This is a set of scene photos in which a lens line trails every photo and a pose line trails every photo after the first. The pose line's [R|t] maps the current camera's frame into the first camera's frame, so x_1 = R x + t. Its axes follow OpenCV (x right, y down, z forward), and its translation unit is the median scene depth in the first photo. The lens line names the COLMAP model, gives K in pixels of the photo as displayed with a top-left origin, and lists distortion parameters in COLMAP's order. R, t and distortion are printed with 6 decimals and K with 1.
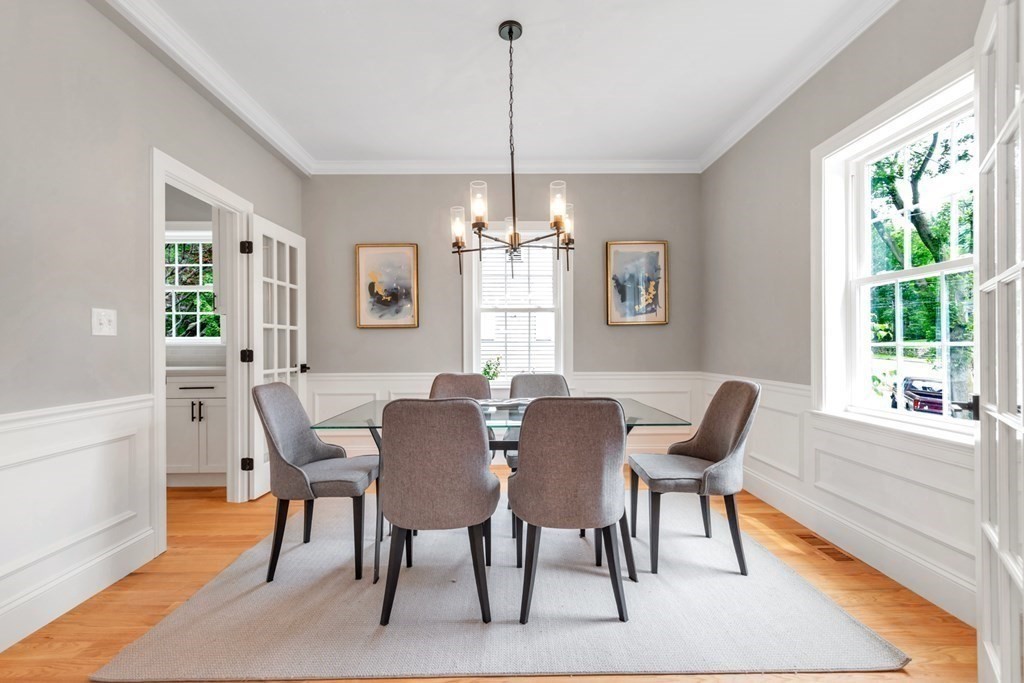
lens RADIAL K [[455.1, 0, 510.8], [0, 455.1, 345.2], [0, 0, 1]] dist [0.000429, -0.000117]
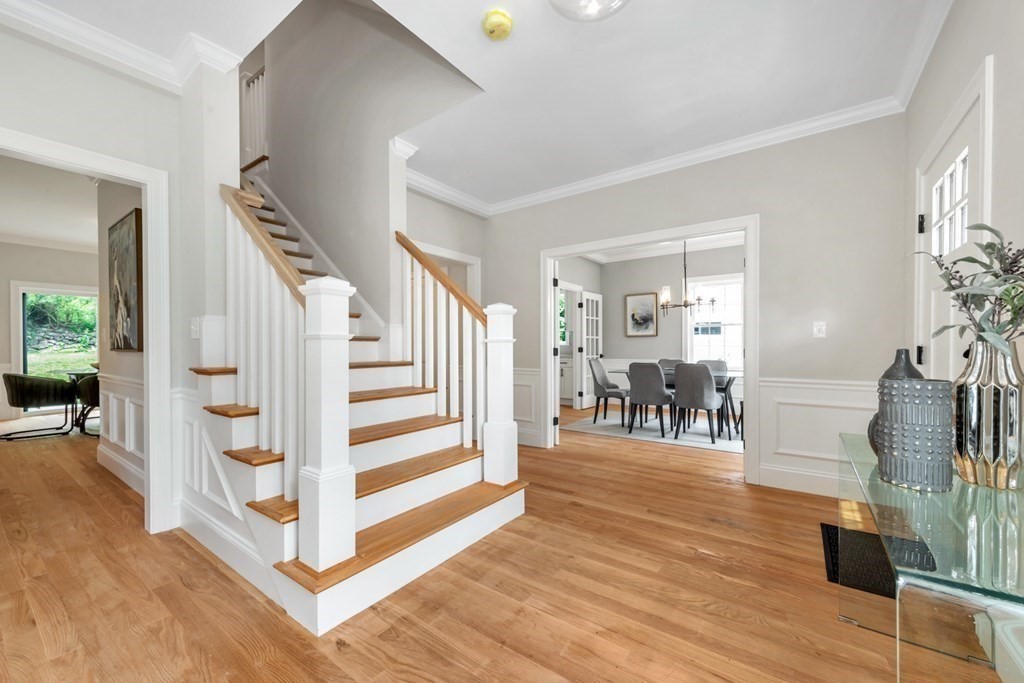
lens RADIAL K [[455.1, 0, 510.8], [0, 455.1, 345.2], [0, 0, 1]] dist [0.000429, -0.000117]
pose [[0.827627, 0.003667, -0.561266, 0.467966], [-0.002241, 0.999992, 0.003229, -0.008087], [0.561274, -0.001415, 0.827629, -1.199759]]
